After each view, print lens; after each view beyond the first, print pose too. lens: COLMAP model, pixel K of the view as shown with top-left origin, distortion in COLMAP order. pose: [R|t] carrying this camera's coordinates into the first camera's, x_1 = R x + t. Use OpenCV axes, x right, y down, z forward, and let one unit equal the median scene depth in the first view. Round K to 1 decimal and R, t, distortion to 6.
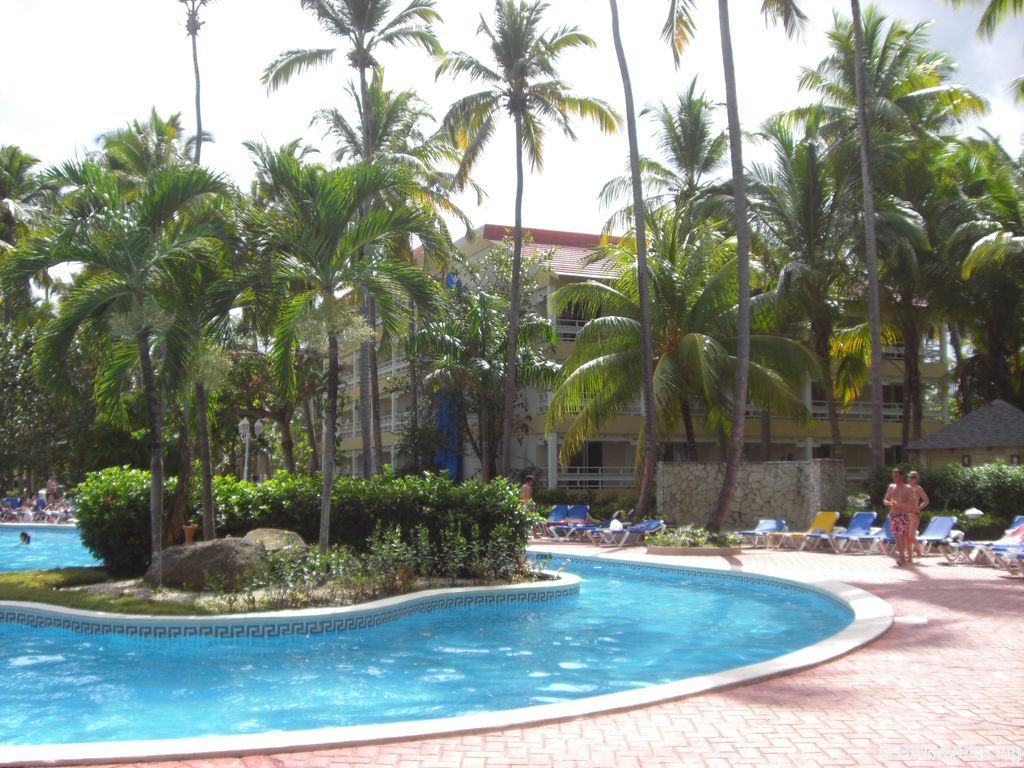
lens RADIAL K [[1130.6, 0, 512.0], [0, 1130.6, 384.0], [0, 0, 1]] dist [-0.219425, 0.296006]
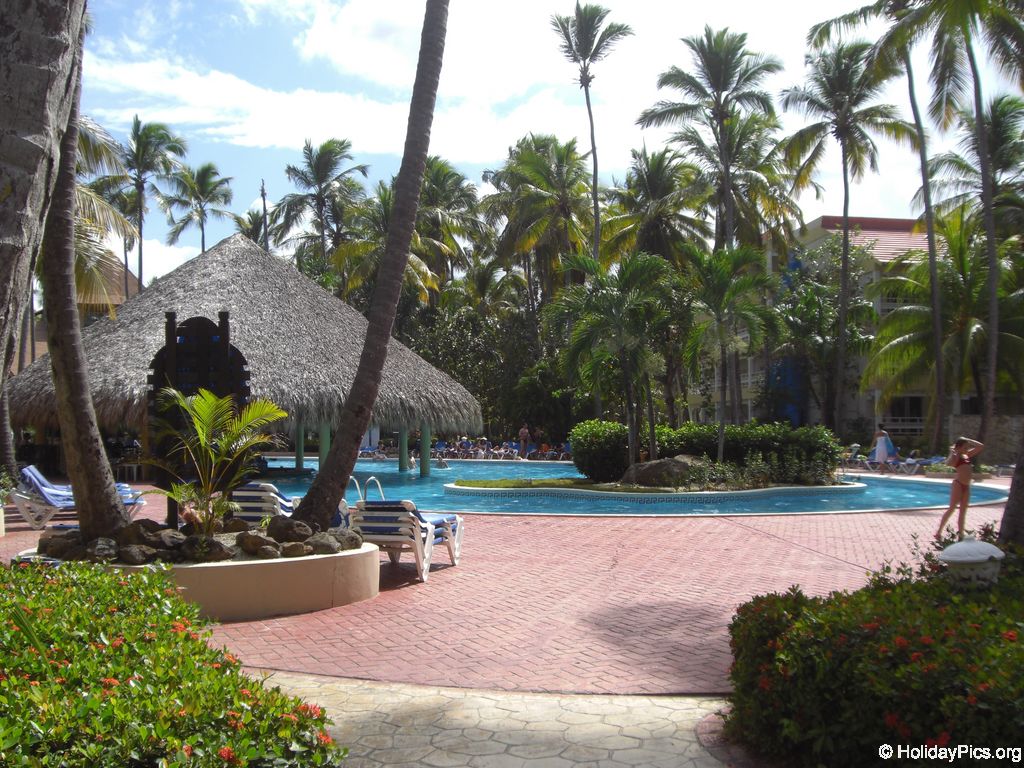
lens RADIAL K [[1151.0, 0, 512.2], [0, 1151.0, 369.4], [0, 0, 1]] dist [-0.233810, 0.297134]
pose [[0.954053, -0.007871, -0.299535, 0.026755], [0.017893, 0.999368, 0.030728, -0.028084], [0.299104, -0.034676, 0.953590, -0.343708]]
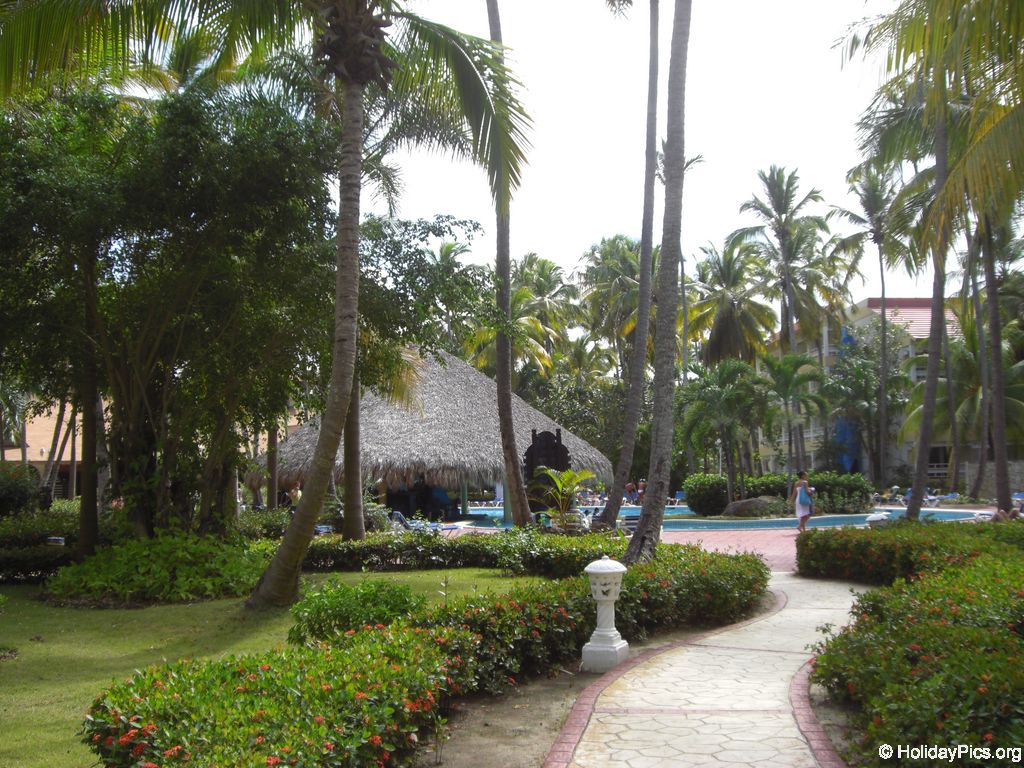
lens RADIAL K [[1164.1, 0, 511.8], [0, 1164.1, 320.3], [0, 0, 1]] dist [-0.256671, 0.354837]
pose [[0.935808, -0.056367, -0.347974, 0.075430], [0.038488, 0.997569, -0.058087, -0.061630], [0.350403, 0.040966, 0.935703, -0.728982]]
